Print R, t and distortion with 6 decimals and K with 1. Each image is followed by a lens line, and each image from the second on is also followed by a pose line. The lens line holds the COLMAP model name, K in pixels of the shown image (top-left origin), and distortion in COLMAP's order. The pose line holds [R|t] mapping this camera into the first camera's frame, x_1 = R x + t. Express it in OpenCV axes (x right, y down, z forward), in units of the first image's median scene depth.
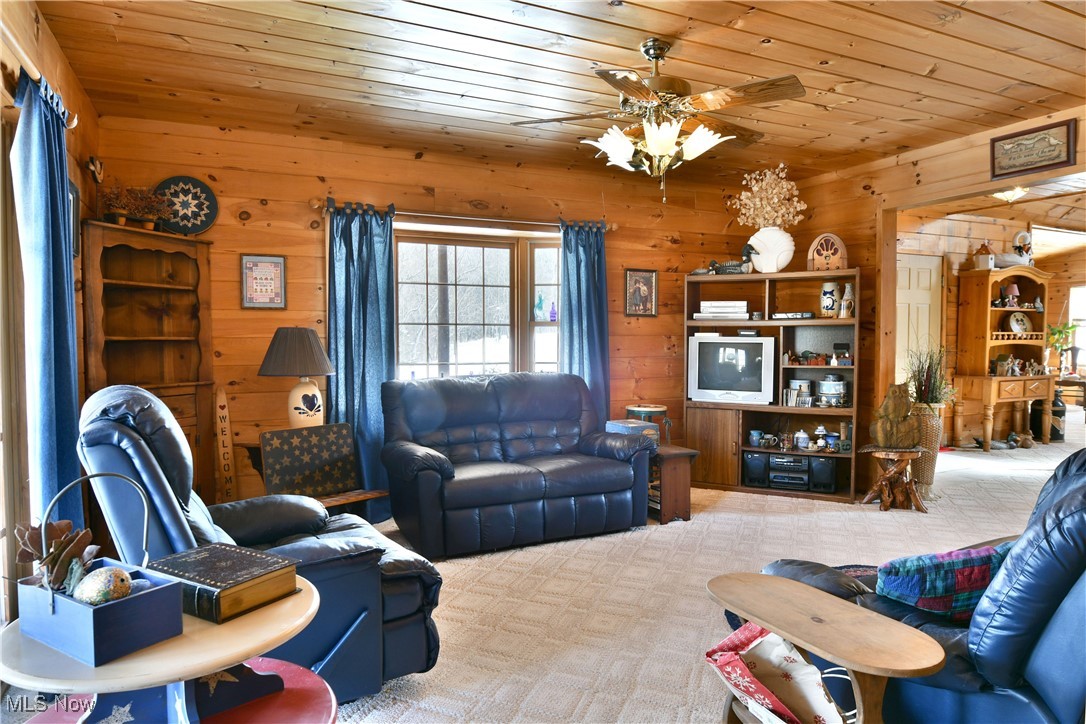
lens RADIAL K [[680.4, 0, 543.0], [0, 680.4, 362.0], [0, 0, 1]] dist [0.000576, -0.013188]
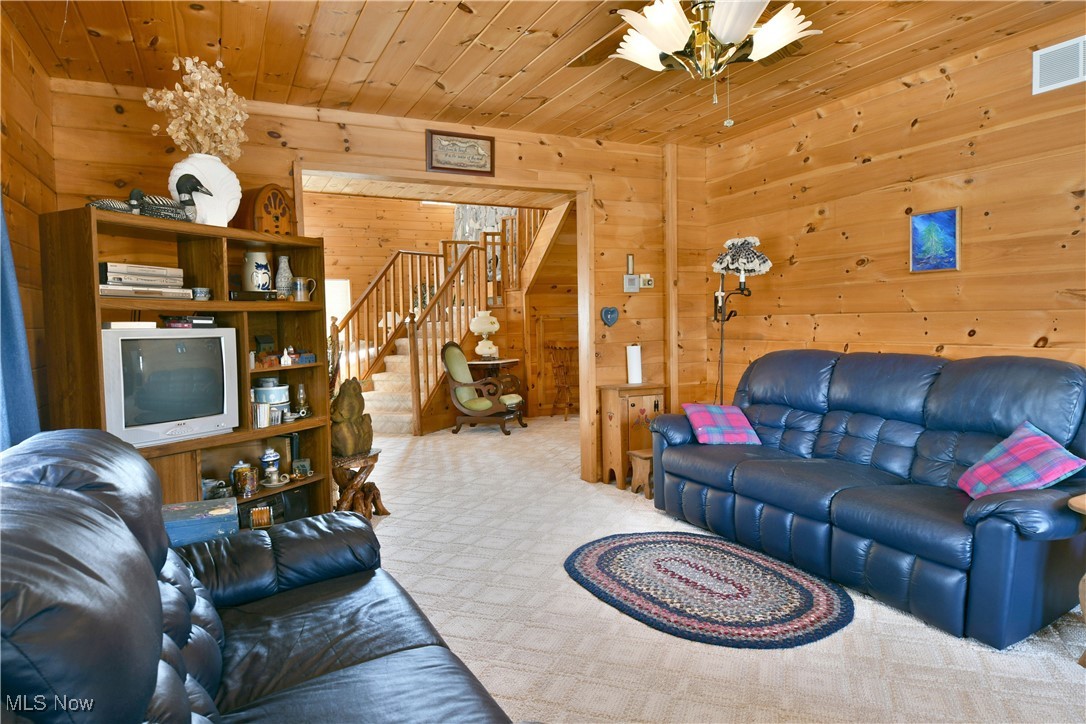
lens RADIAL K [[681.4, 0, 543.0], [0, 681.4, 362.0], [0, 0, 1]] dist [-0.002516, -0.000290]
pose [[-0.001967, -0.058322, 0.998296, -0.323398], [0.053691, 0.996852, 0.058343, -0.026162], [-0.998556, 0.053714, 0.001171, 0.714231]]
